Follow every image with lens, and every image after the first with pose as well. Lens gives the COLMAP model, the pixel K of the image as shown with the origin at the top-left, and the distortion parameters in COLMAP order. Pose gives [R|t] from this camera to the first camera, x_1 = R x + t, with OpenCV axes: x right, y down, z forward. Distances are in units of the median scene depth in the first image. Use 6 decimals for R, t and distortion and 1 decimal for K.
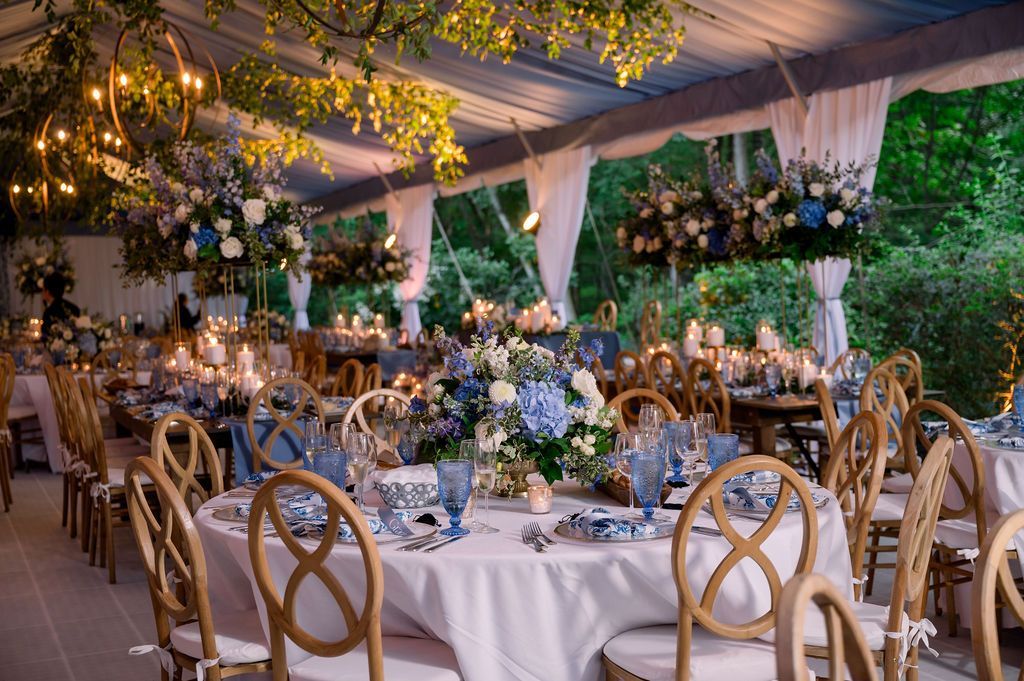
lens RADIAL K [[1463.6, 0, 512.0], [0, 1463.6, 340.5], [0, 0, 1]] dist [0.004504, 0.020306]
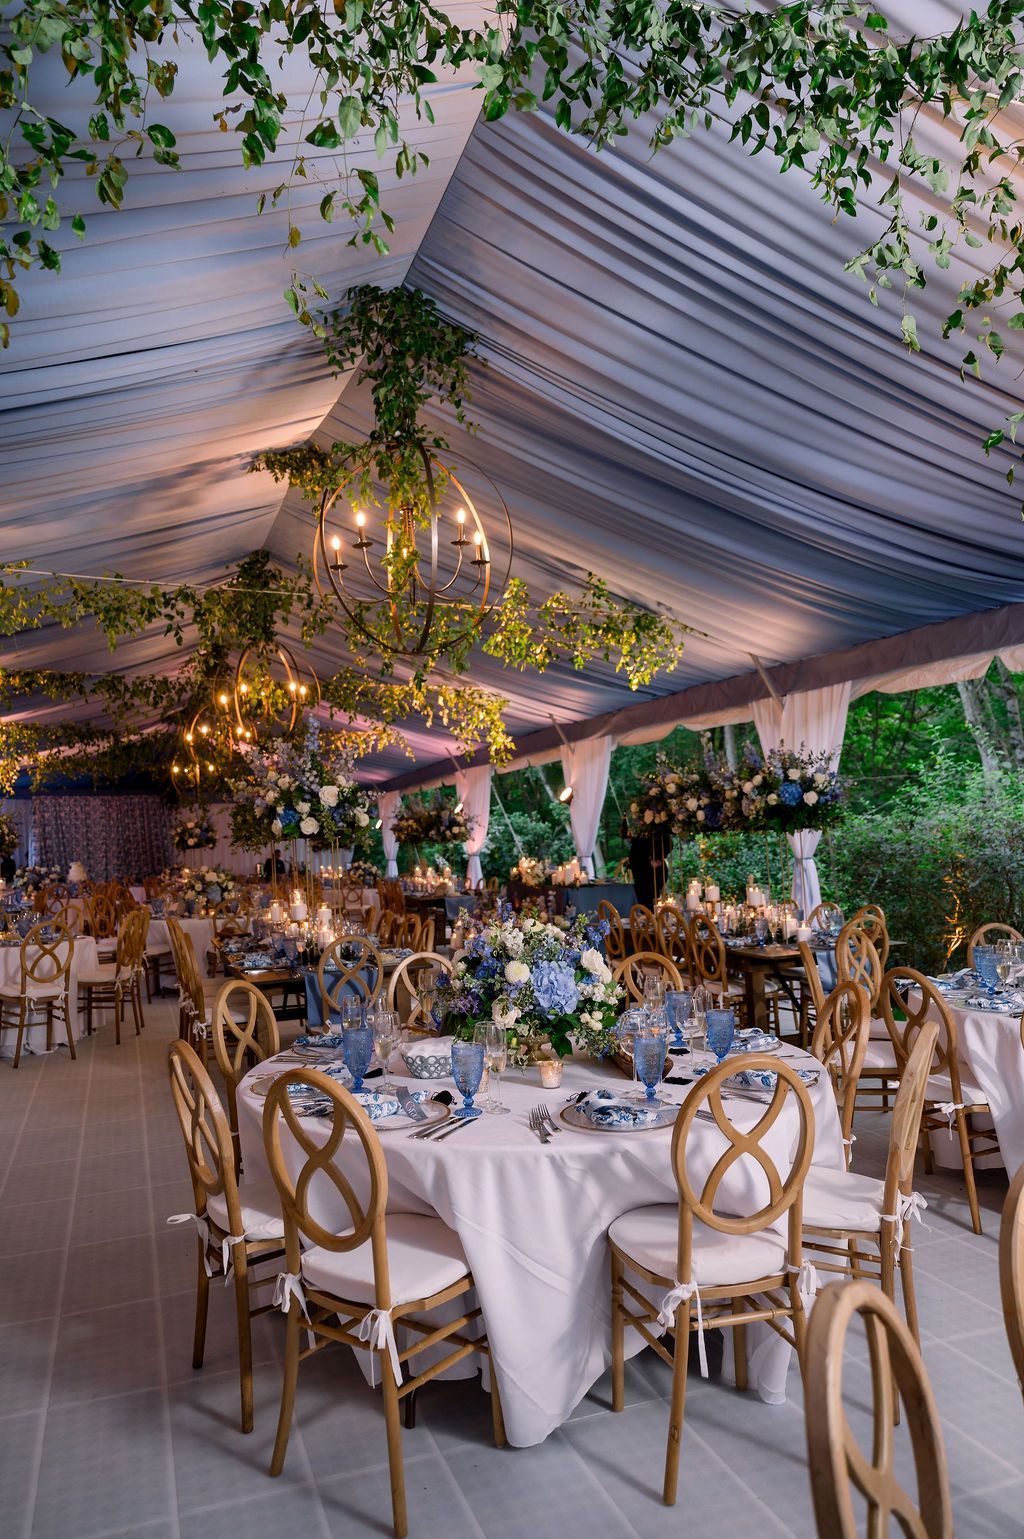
lens RADIAL K [[1114.5, 0, 512.0], [0, 1114.5, 769.5], [0, 0, 1]] dist [0.001178, 0.008301]
pose [[0.999215, -0.005603, -0.039207, 0.011253], [0.001689, 0.995069, -0.099167, -0.015946], [0.039569, 0.099023, 0.994298, 0.073802]]
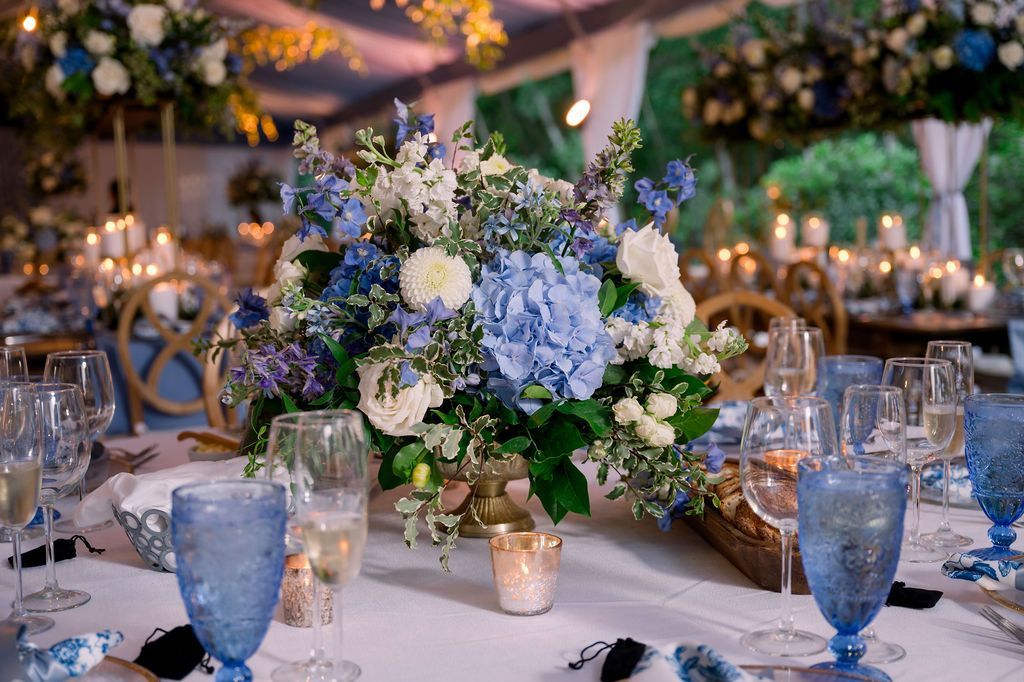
lens RADIAL K [[1463.6, 0, 512.0], [0, 1463.6, 341.0], [0, 0, 1]] dist [0.004504, 0.020306]
pose [[0.999318, 0.014898, -0.033797, 0.012861], [-0.012968, 0.998312, 0.056617, 0.014358], [0.034584, -0.056140, 0.997824, 0.299603]]
